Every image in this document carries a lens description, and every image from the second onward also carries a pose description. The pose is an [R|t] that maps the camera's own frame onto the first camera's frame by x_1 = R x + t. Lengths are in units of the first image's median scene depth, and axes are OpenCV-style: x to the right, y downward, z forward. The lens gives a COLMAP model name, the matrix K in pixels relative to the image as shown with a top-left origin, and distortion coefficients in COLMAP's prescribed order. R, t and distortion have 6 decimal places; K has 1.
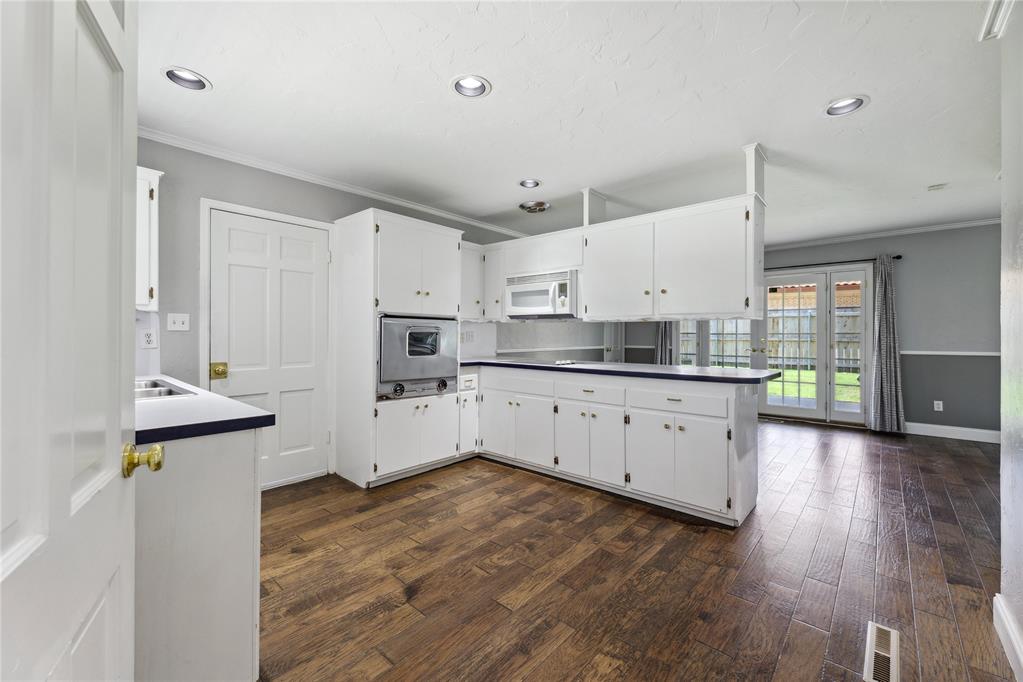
lens RADIAL K [[415.9, 0, 512.7], [0, 415.9, 333.3], [0, 0, 1]] dist [-0.000407, 0.003965]
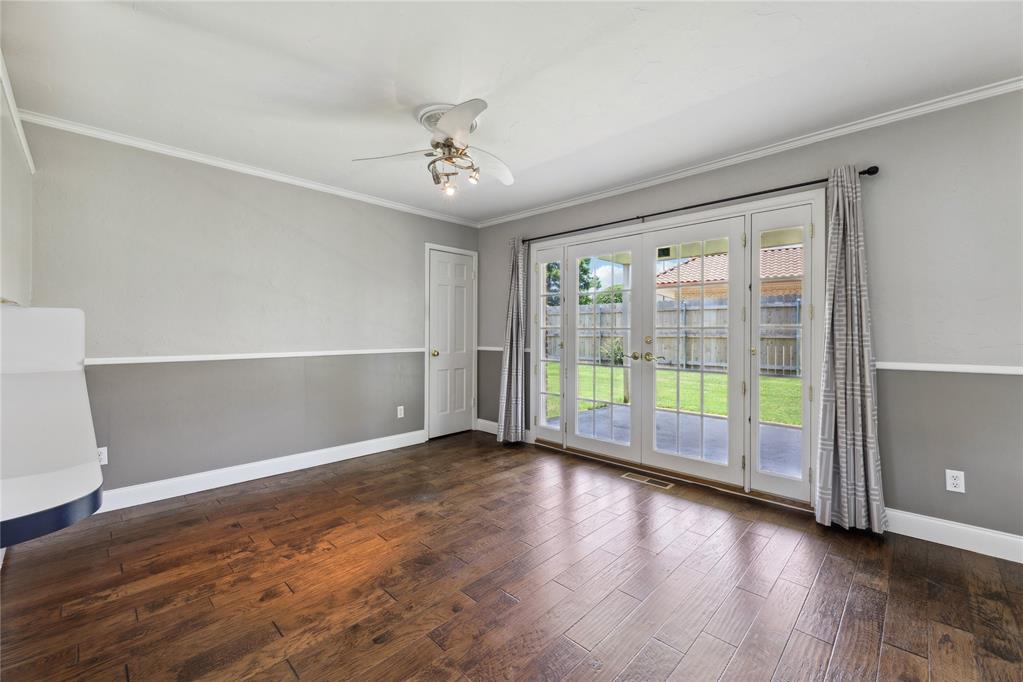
lens RADIAL K [[417.3, 0, 510.1], [0, 417.3, 329.6], [0, 0, 1]] dist [0.001206, 0.000392]
pose [[0.998768, -0.001471, -0.049602, 0.771448], [0.001423, 0.999998, -0.001002, 0.006032], [0.049604, 0.000930, 0.998769, 0.718312]]
